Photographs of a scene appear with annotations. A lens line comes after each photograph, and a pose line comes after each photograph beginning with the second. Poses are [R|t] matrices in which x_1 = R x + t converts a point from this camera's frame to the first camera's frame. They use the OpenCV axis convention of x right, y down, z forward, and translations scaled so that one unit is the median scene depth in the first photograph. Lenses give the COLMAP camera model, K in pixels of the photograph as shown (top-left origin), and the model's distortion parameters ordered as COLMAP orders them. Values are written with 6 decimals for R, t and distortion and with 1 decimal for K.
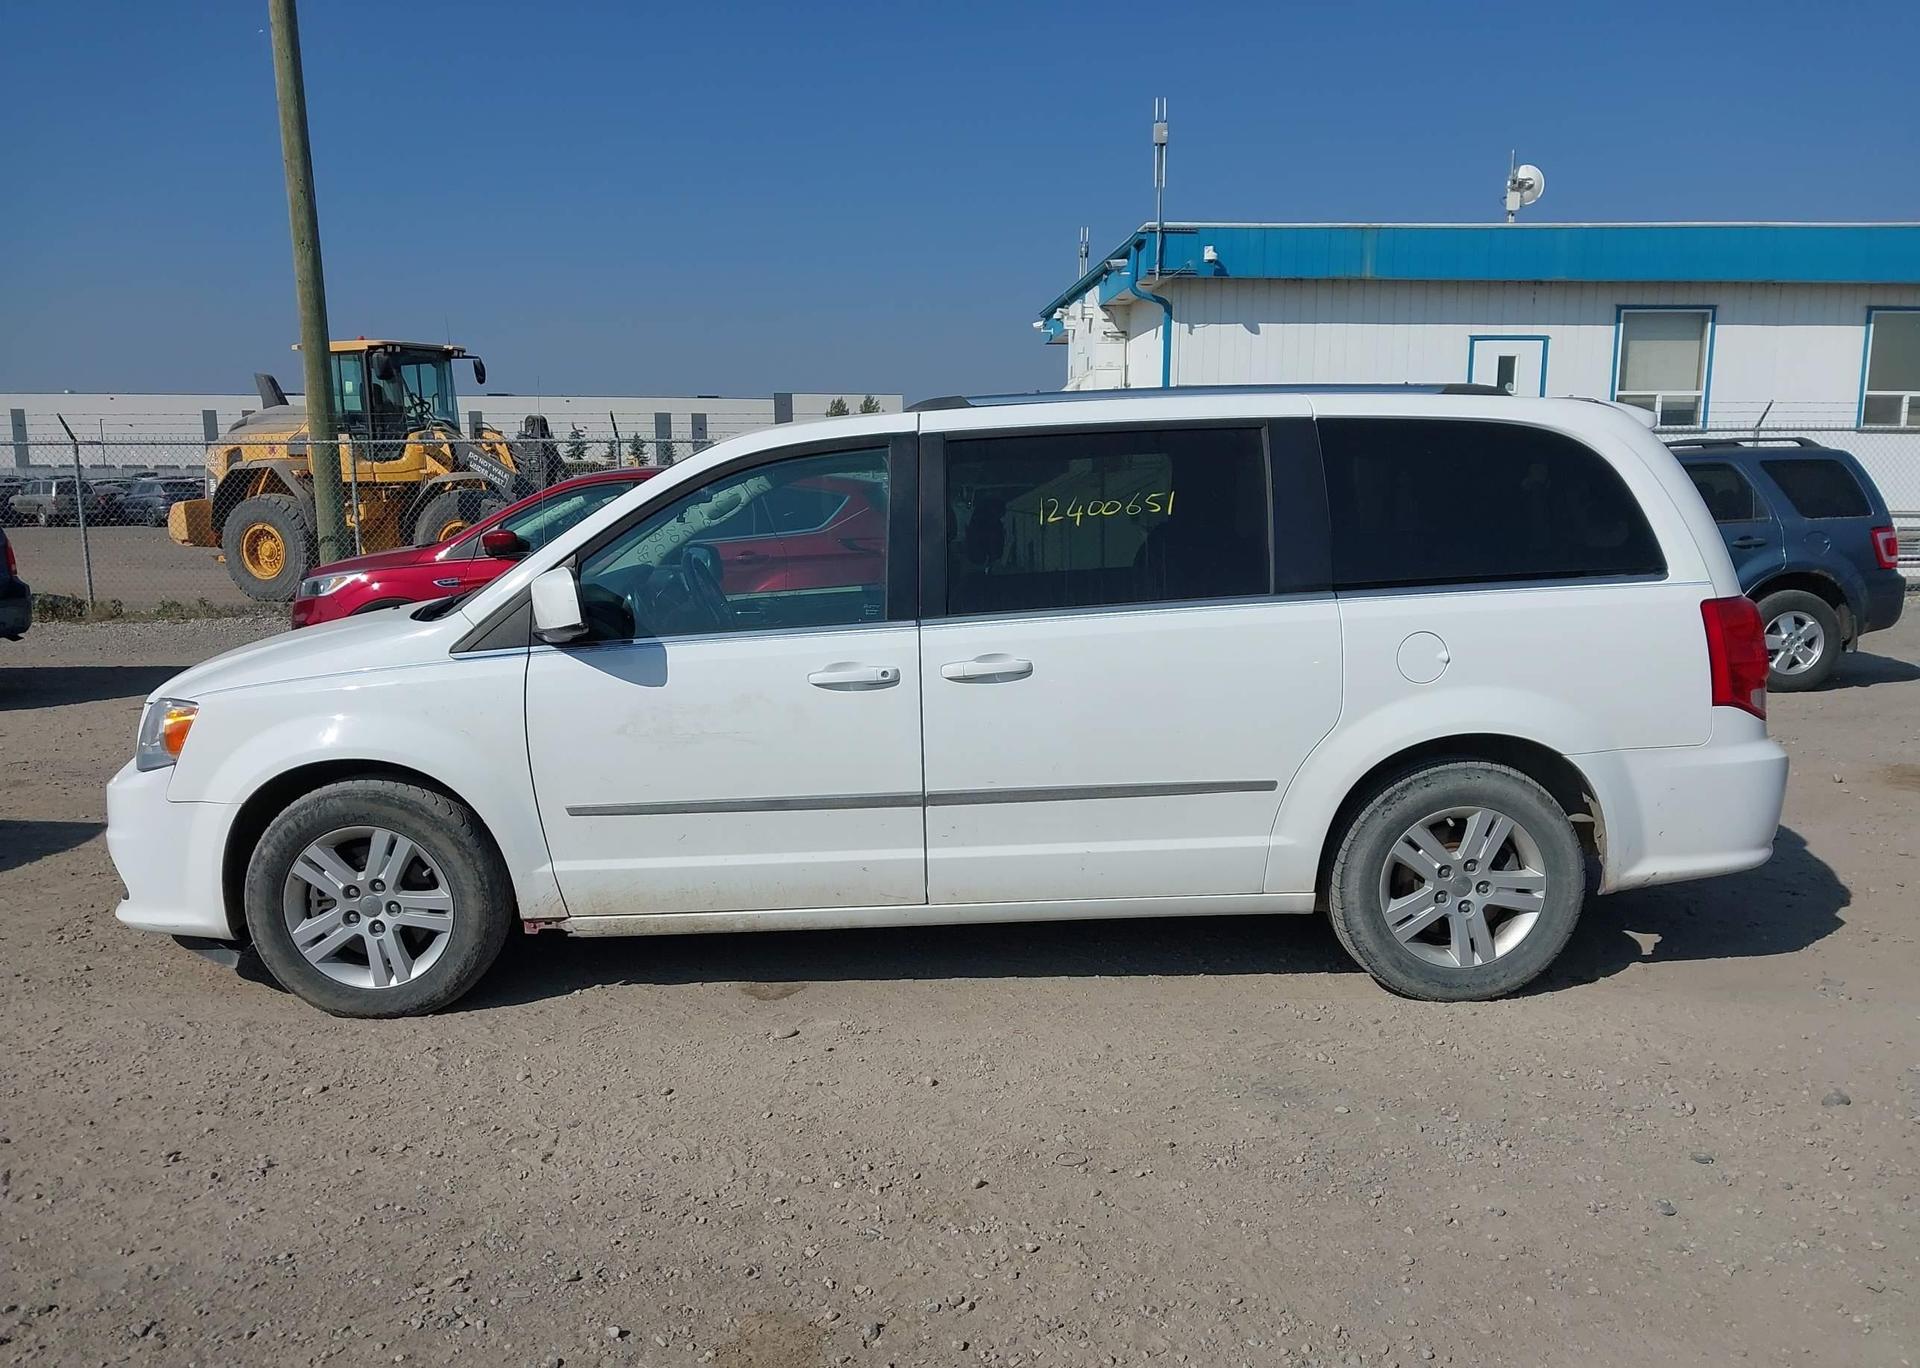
lens RADIAL K [[1533.4, 0, 955.3], [0, 1533.4, 689.2], [0, 0, 1]] dist [0.041676, -0.049983]
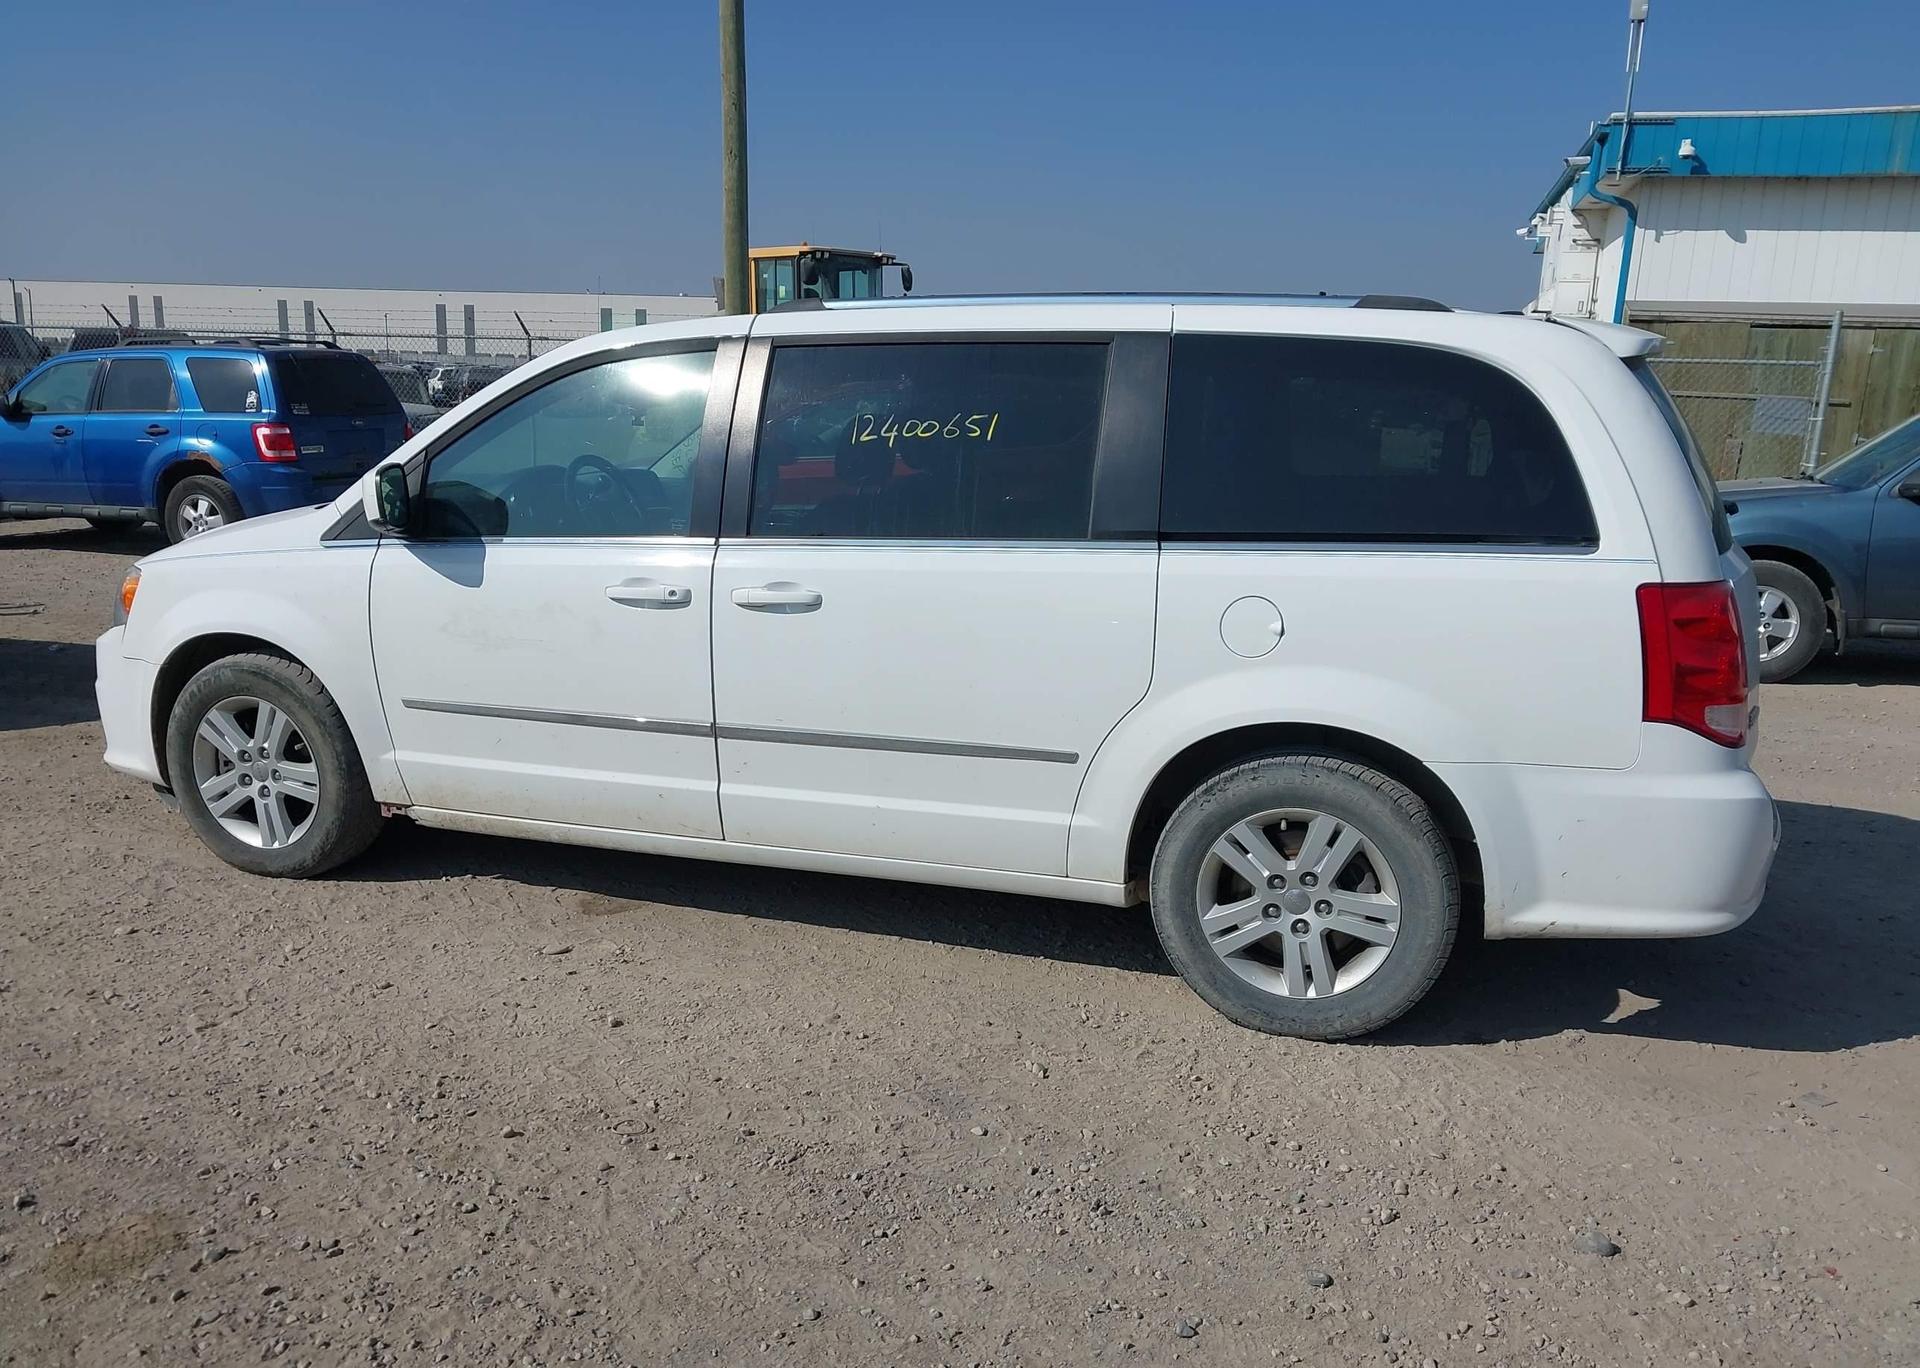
lens RADIAL K [[1533.4, 0, 961.5], [0, 1533.4, 692.6], [0, 0, 1]] dist [0.041676, -0.049983]
pose [[0.938342, 0.101846, -0.330365, 0.422535], [-0.083040, 0.994043, 0.070588, -0.029706], [0.335586, -0.038802, 0.941210, 0.155601]]
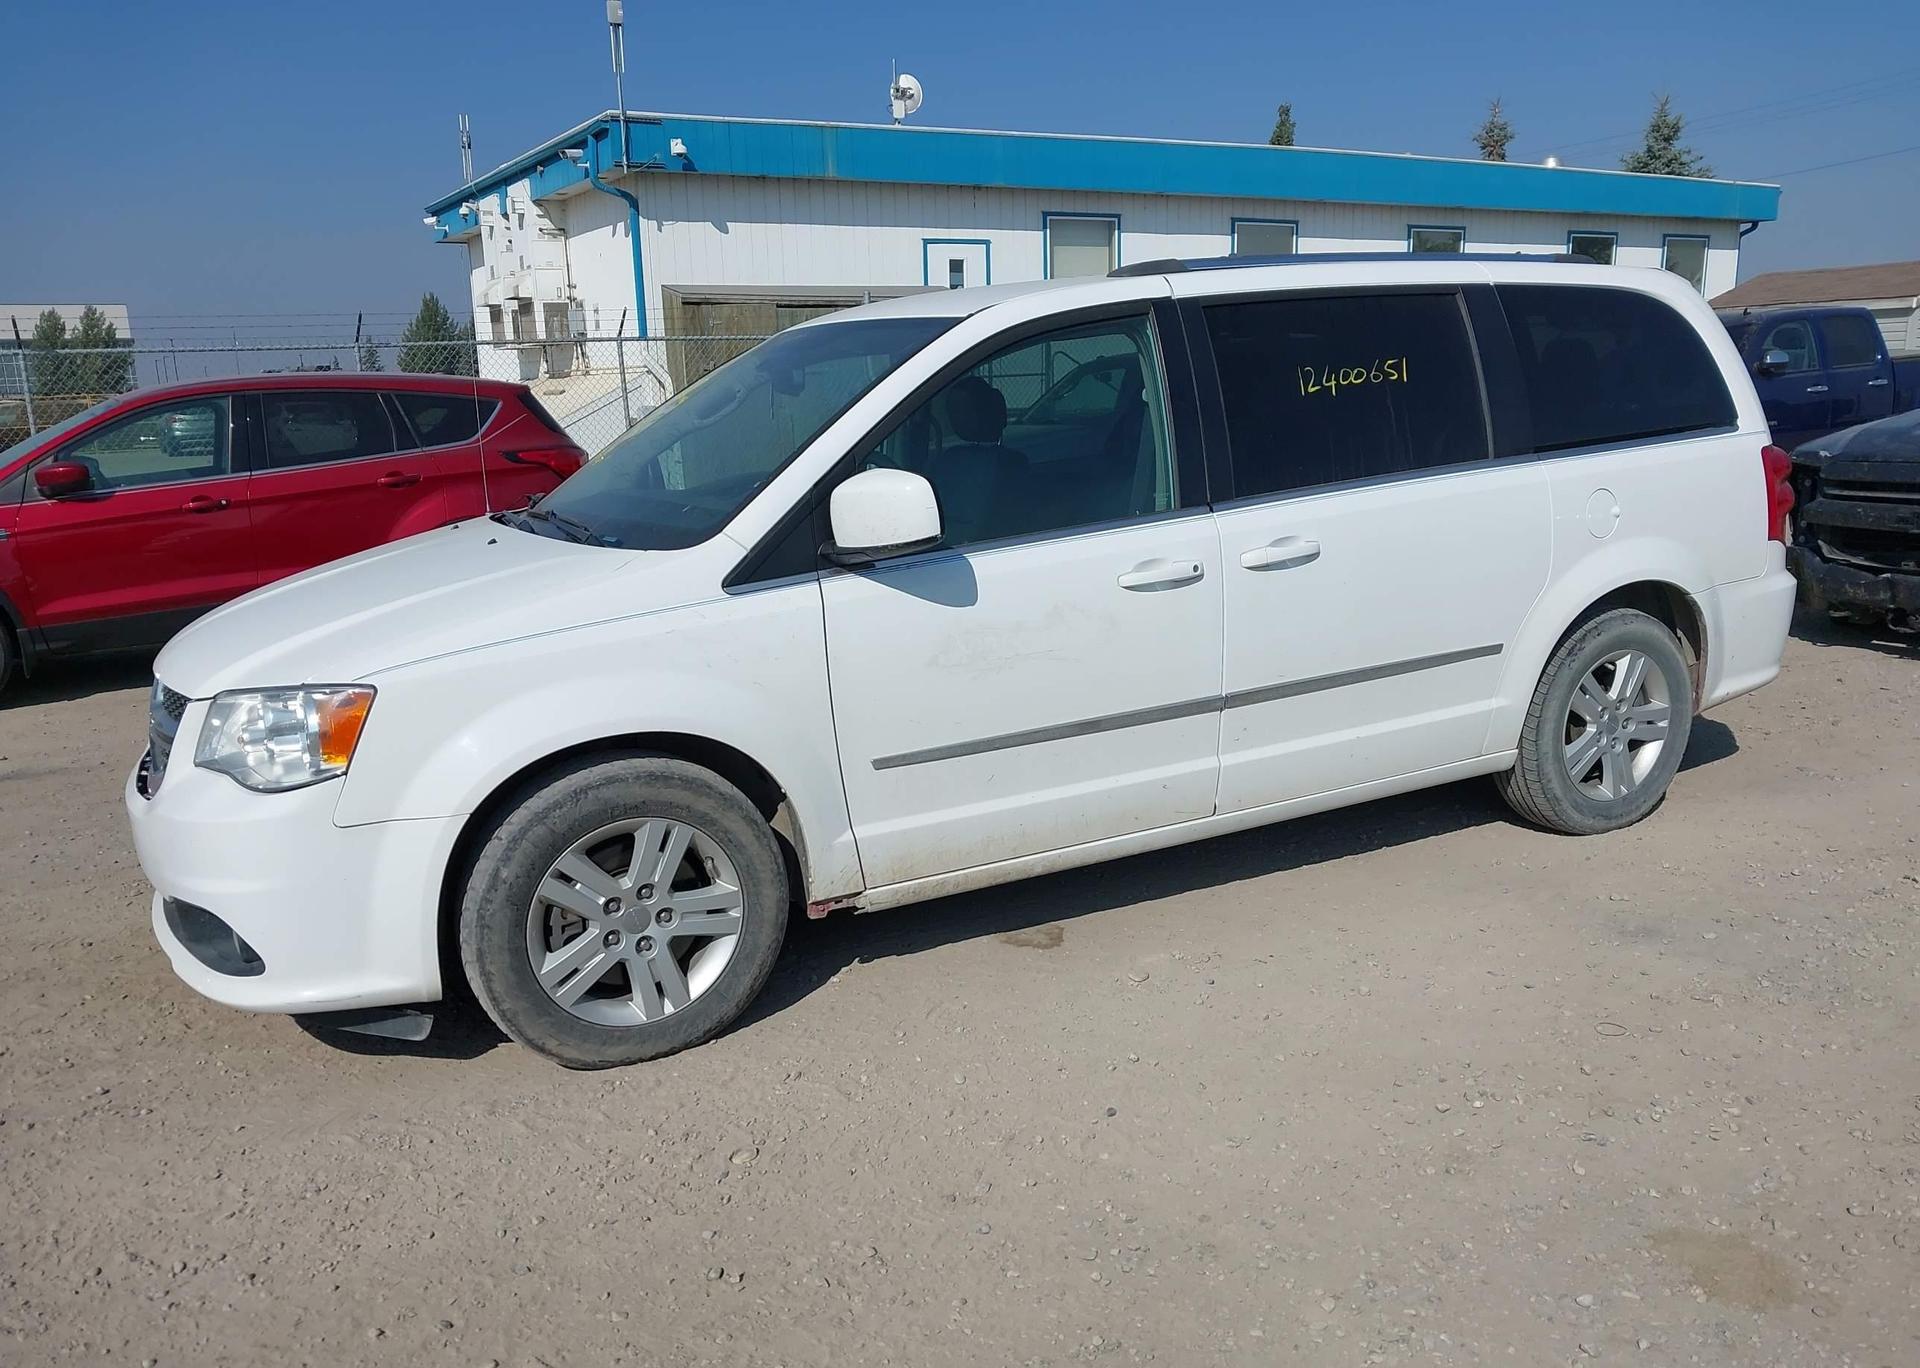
lens RADIAL K [[1533.4, 0, 943.3], [0, 1533.4, 692.7], [0, 0, 1]] dist [0.041676, -0.049983]
pose [[0.897645, -0.113393, 0.425881, -0.551324], [0.089319, 0.993087, 0.076154, -0.017967], [-0.431573, -0.030320, 0.901568, 0.234612]]
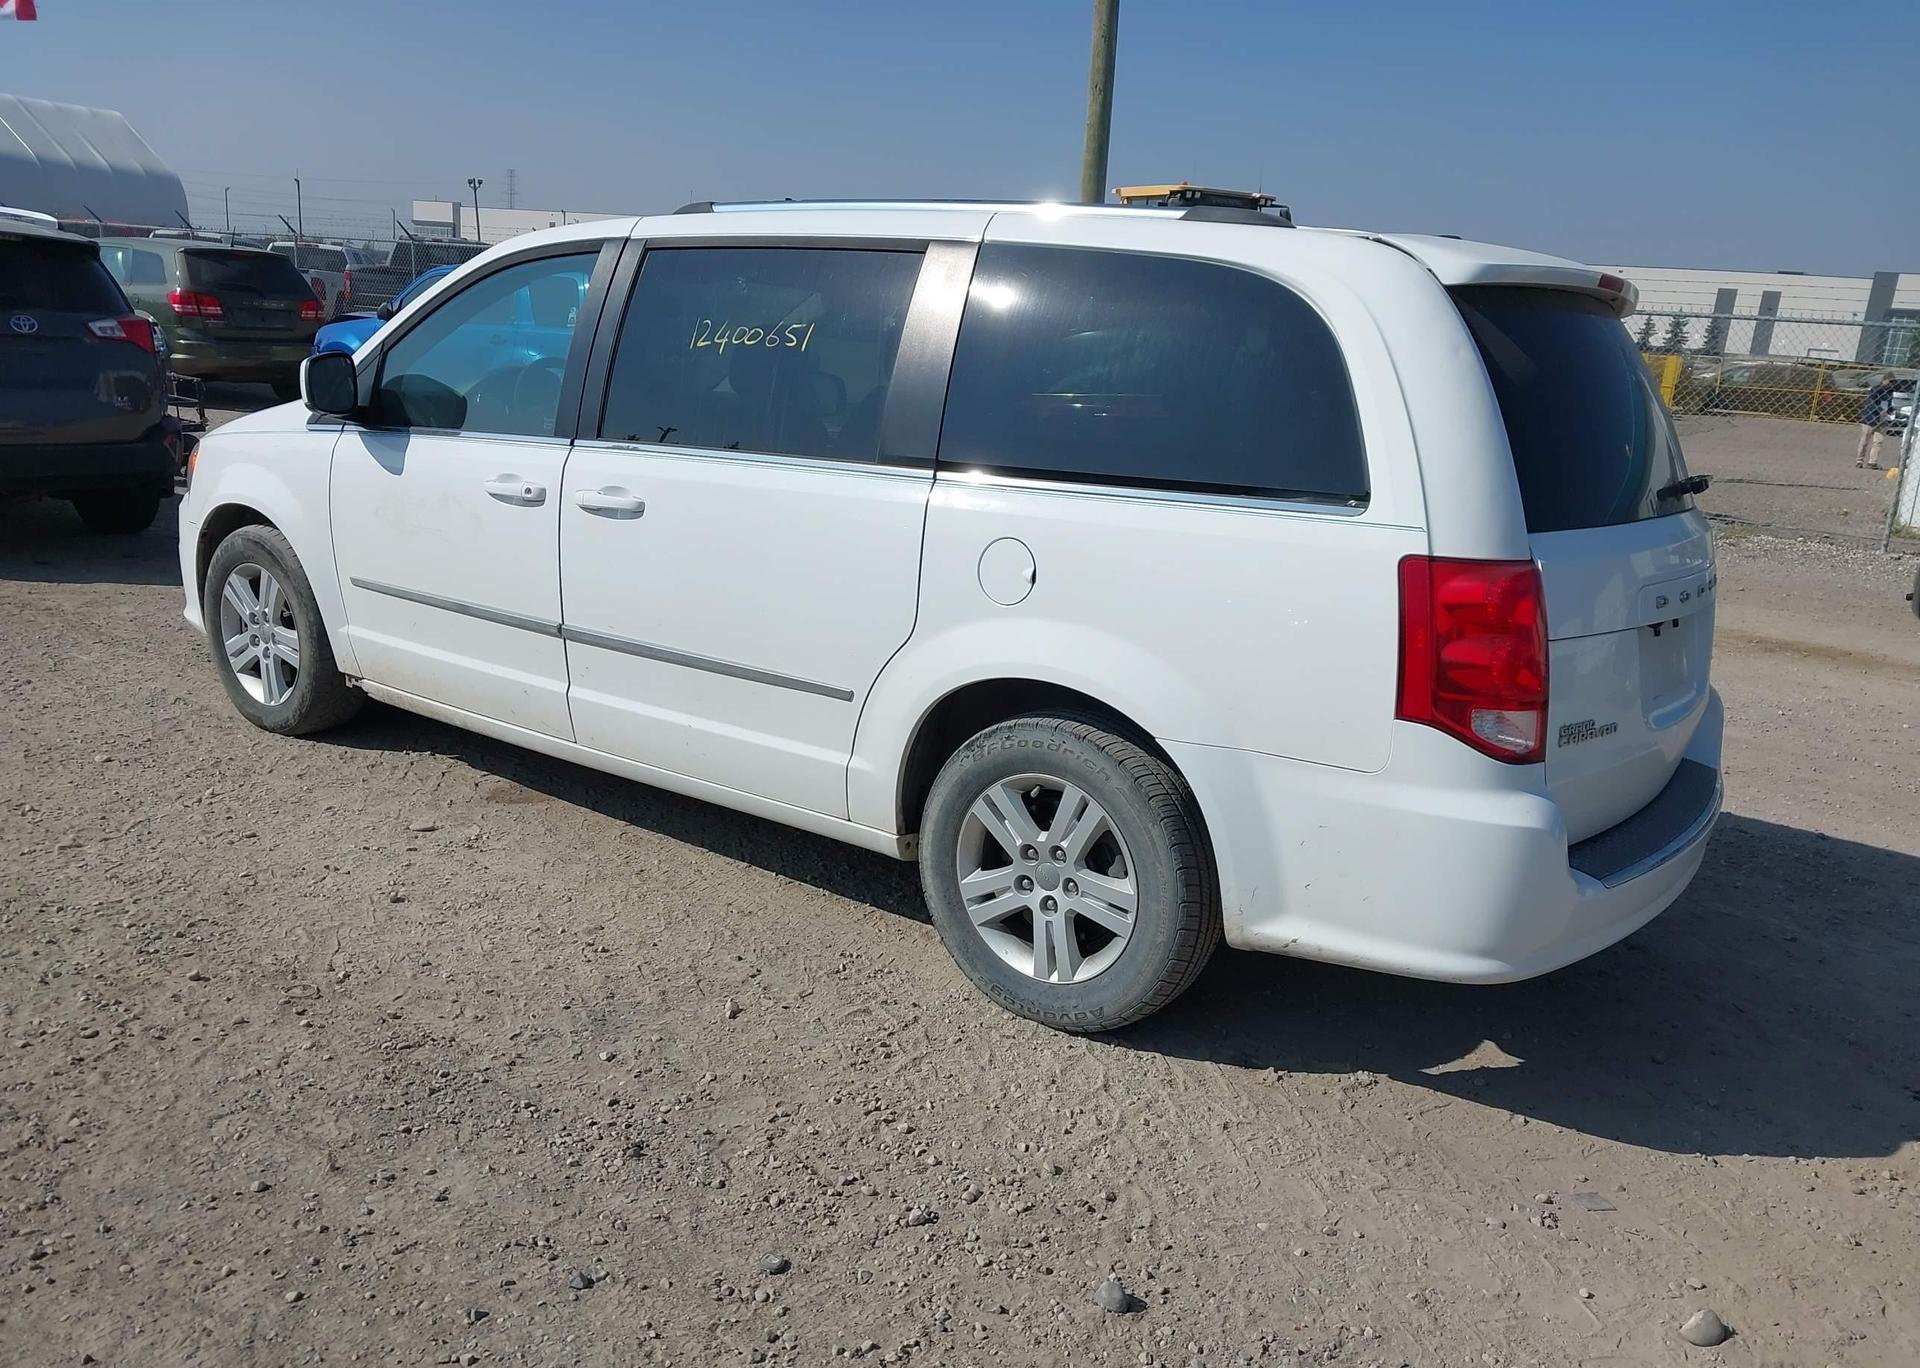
lens RADIAL K [[1533.4, 0, 960.3], [0, 1533.4, 712.6], [0, 0, 1]] dist [0.041676, -0.049983]
pose [[0.789848, 0.216341, -0.573878, 0.715127], [-0.160246, 0.976012, 0.147387, -0.057580], [0.591998, -0.024452, 0.805569, 0.365170]]
